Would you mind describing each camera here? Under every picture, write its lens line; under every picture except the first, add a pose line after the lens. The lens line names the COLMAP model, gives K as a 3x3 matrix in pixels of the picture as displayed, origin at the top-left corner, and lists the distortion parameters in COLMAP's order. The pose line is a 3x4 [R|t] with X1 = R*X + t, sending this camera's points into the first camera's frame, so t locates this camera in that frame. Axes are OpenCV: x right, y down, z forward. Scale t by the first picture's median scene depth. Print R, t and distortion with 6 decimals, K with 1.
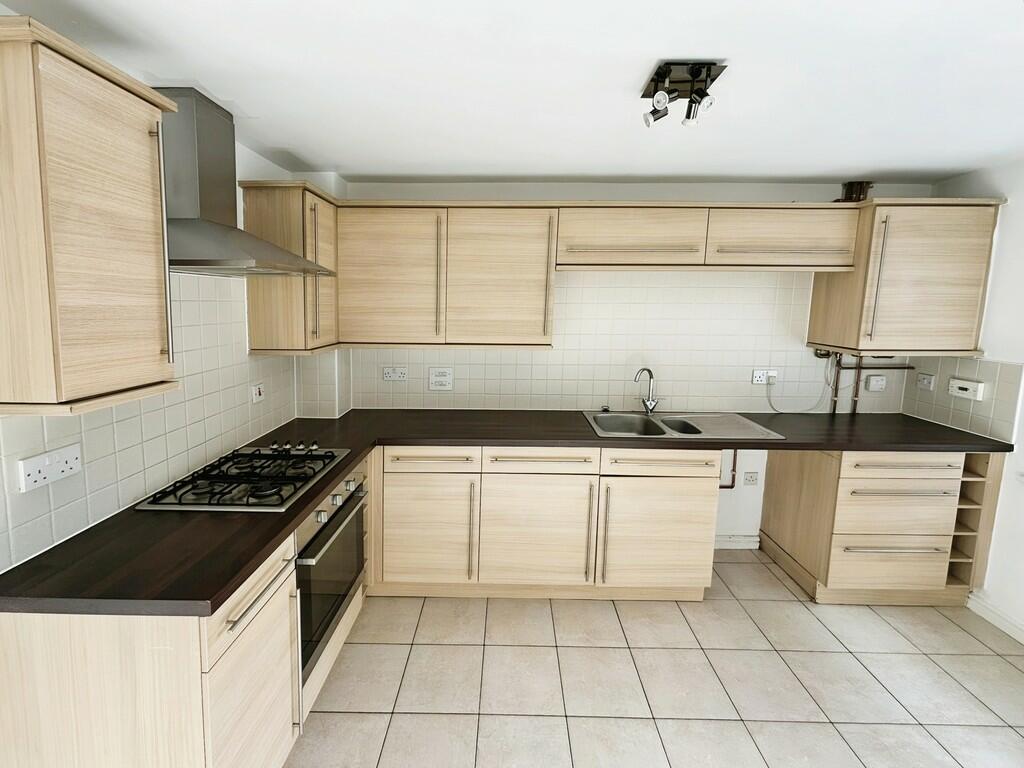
lens RADIAL K [[420.3, 0, 509.1], [0, 420.3, 376.7], [0, 0, 1]] dist [0.000169, -0.000156]
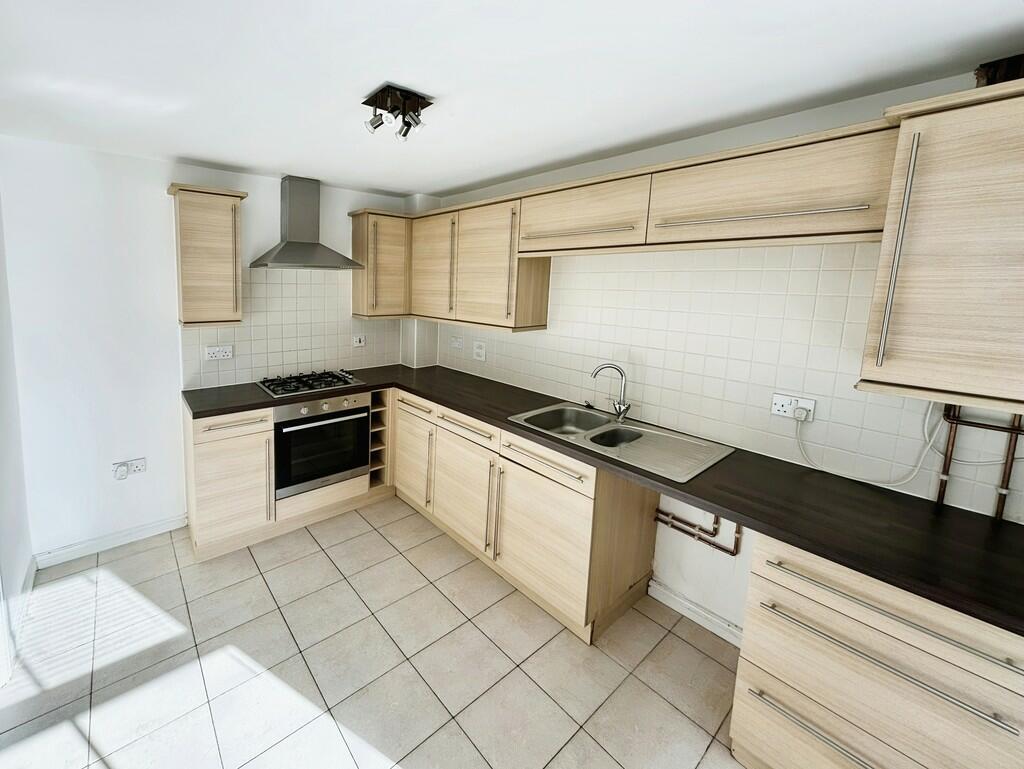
lens RADIAL K [[425.3, 0, 511.0], [0, 425.3, 358.5], [0, 0, 1]] dist [0.000395, -0.000034]
pose [[0.684542, 0.133256, -0.716691, 0.908468], [-0.140719, 0.988814, 0.049445, -0.053577], [0.715263, 0.067005, 0.695636, 0.263188]]
